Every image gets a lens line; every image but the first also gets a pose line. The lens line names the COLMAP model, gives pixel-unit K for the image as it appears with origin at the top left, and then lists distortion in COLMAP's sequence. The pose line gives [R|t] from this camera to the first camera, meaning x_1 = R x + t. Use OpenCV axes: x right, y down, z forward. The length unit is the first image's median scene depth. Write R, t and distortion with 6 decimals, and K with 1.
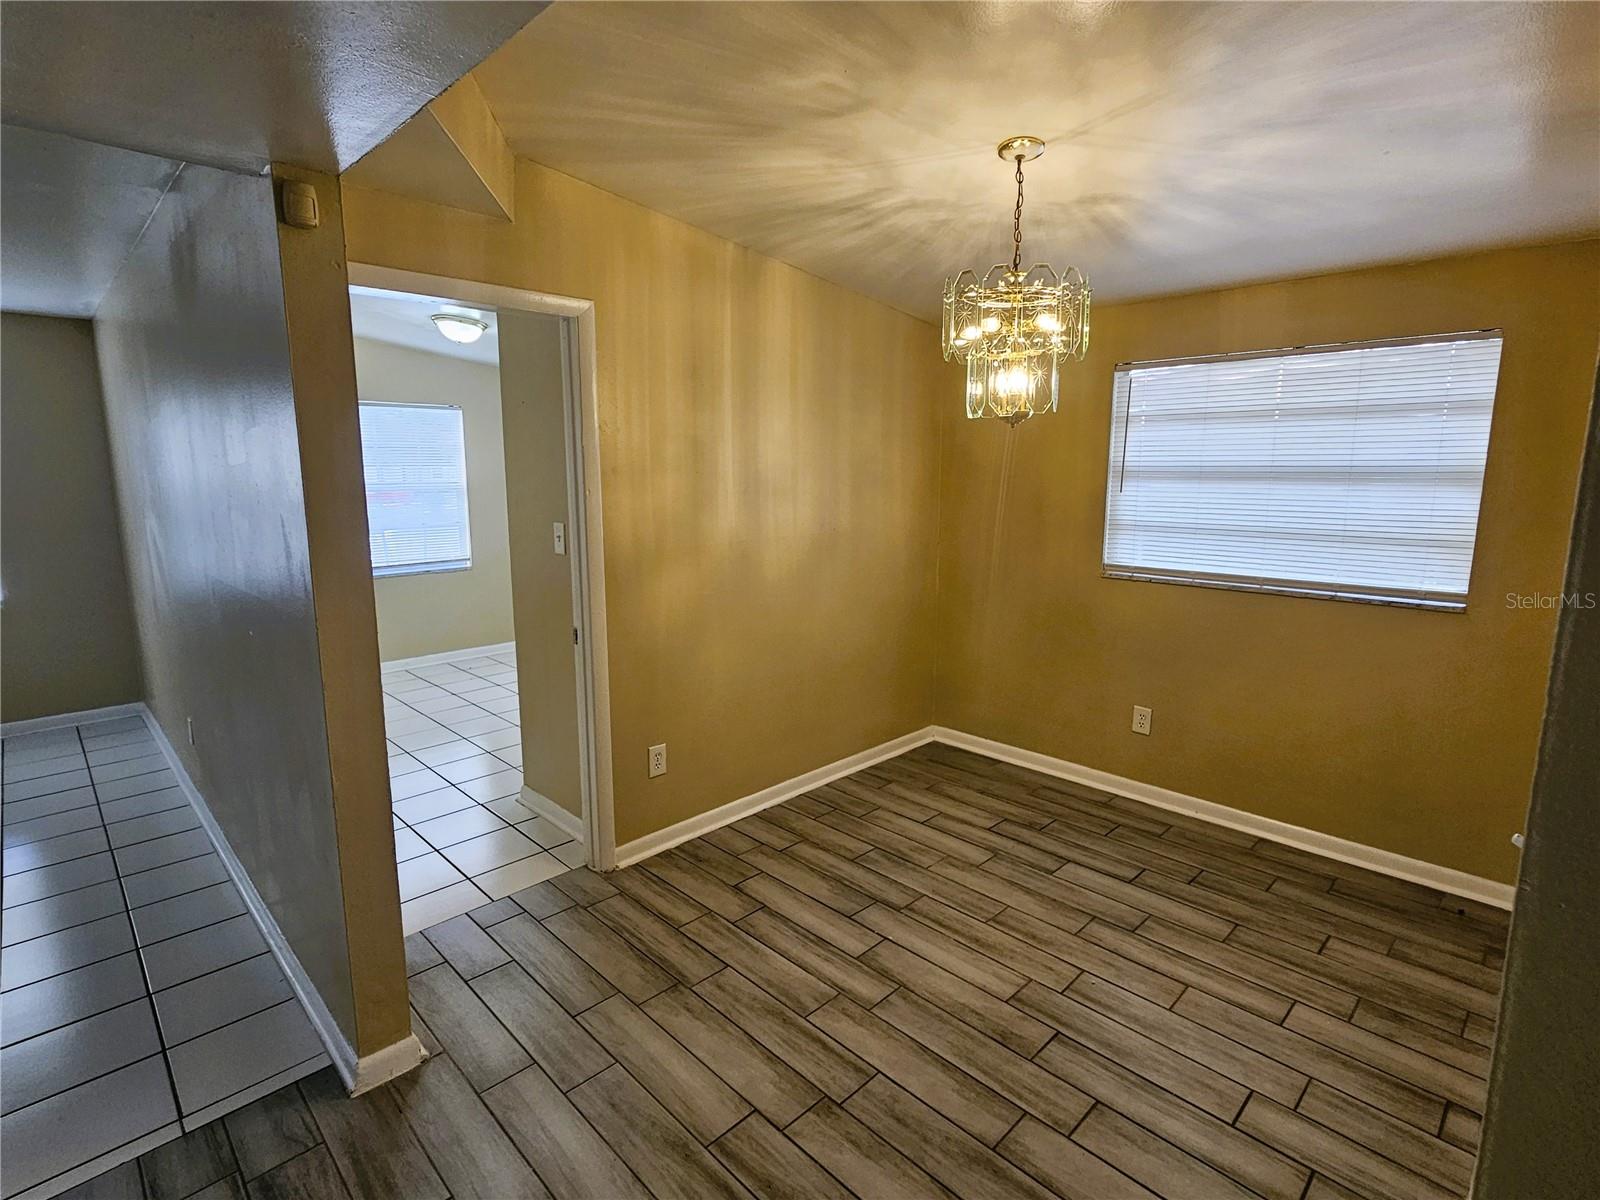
lens RADIAL K [[790.6, 0, 797.1], [0, 790.6, 588.4], [0, 0, 1]] dist [0.001011, -0.000204]
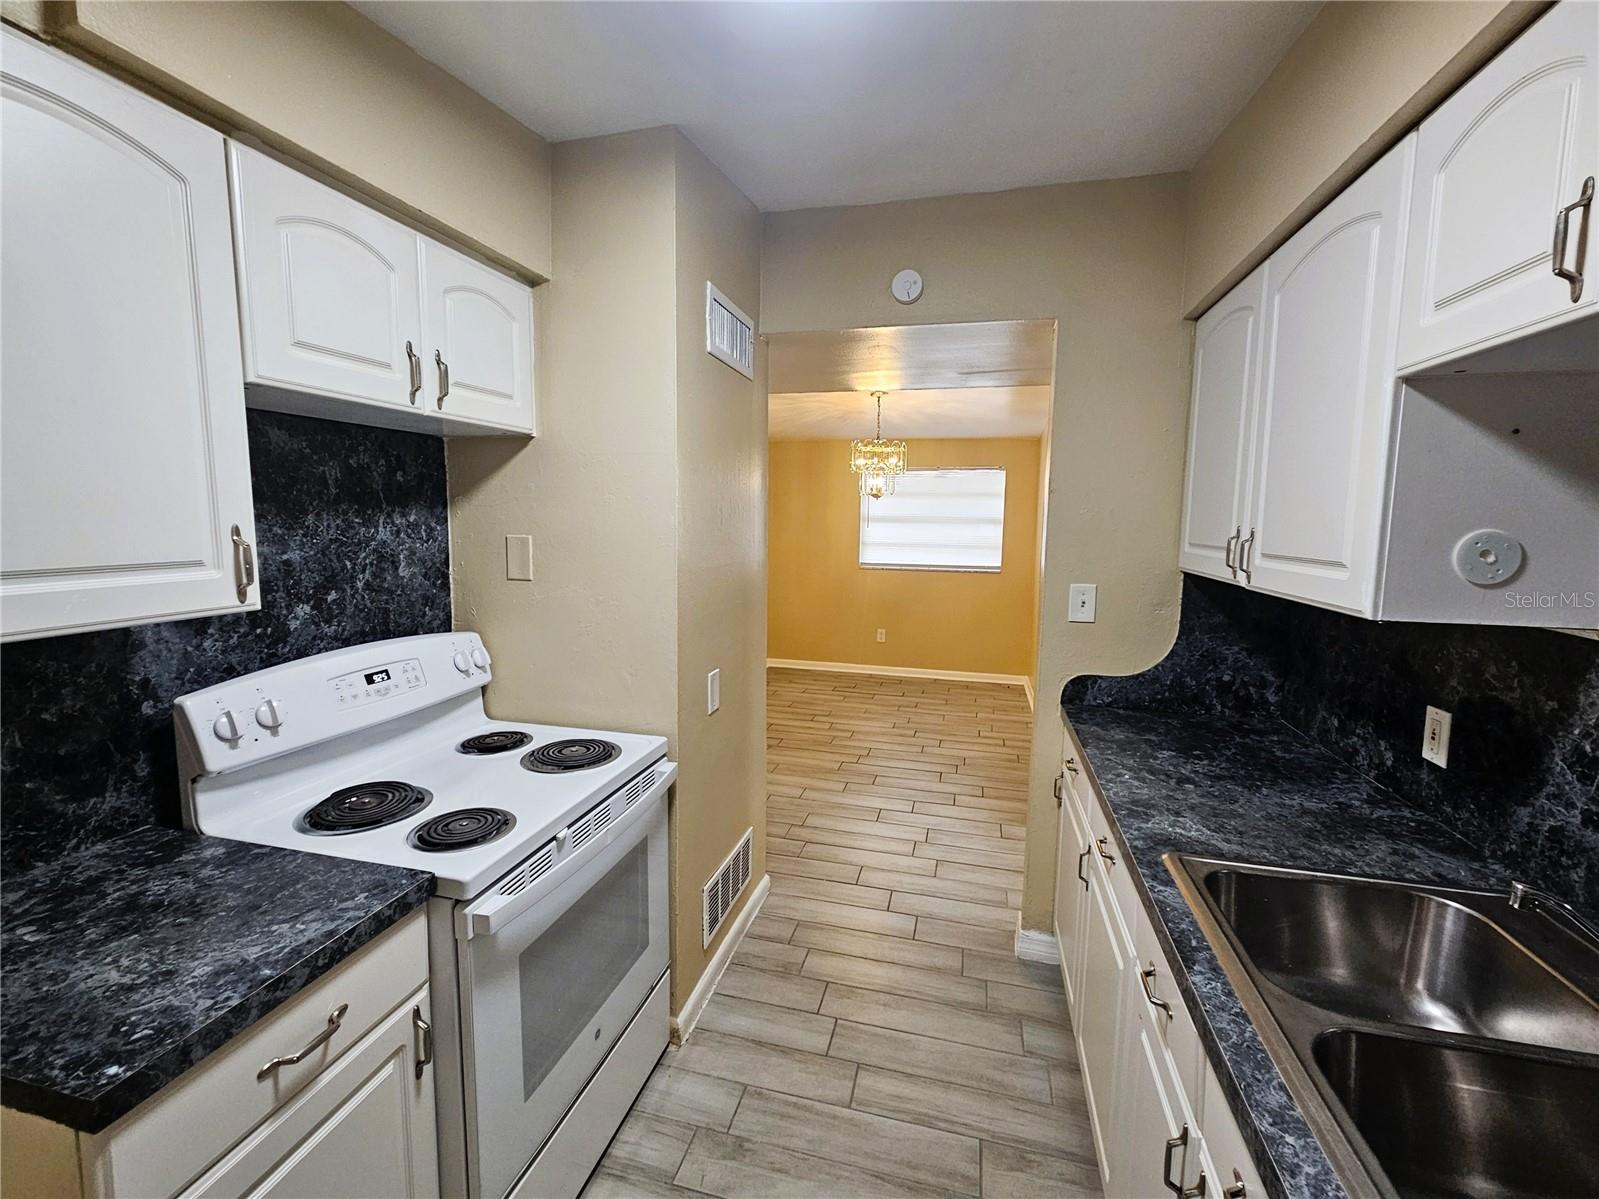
lens RADIAL K [[676.4, 0, 797.1], [0, 676.4, 593.6], [0, 0, 1]] dist [0.001557, 0.000371]
pose [[0.860104, -0.043899, 0.508226, -0.838554], [0.063801, 0.997725, -0.021796, 0.099426], [-0.506113, 0.051172, 0.860948, -0.558849]]
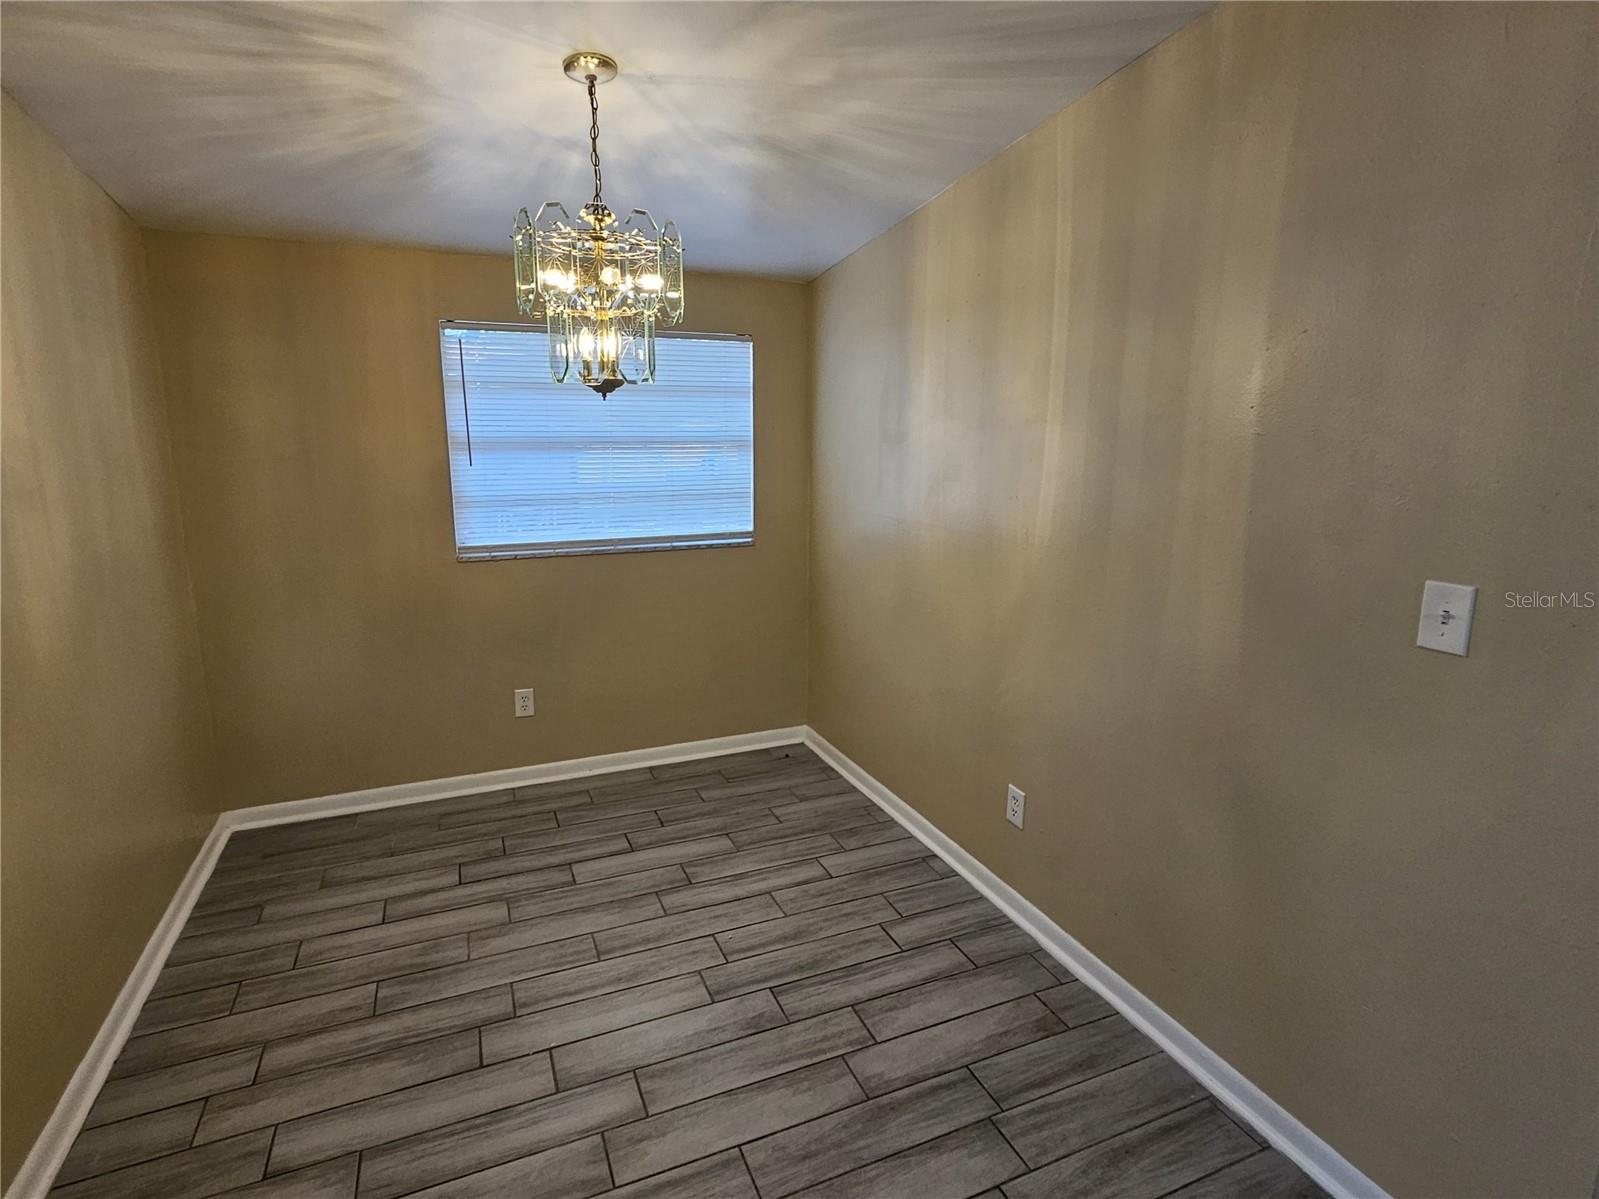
lens RADIAL K [[821.1, 0, 791.5], [0, 821.1, 586.6], [0, 0, 1]] dist [0.000895, 0.000503]
pose [[0.367907, -0.173942, 0.913449, -0.413994], [0.139638, 0.981543, 0.130668, -0.071081], [-0.919318, 0.079479, 0.385406, 0.385023]]
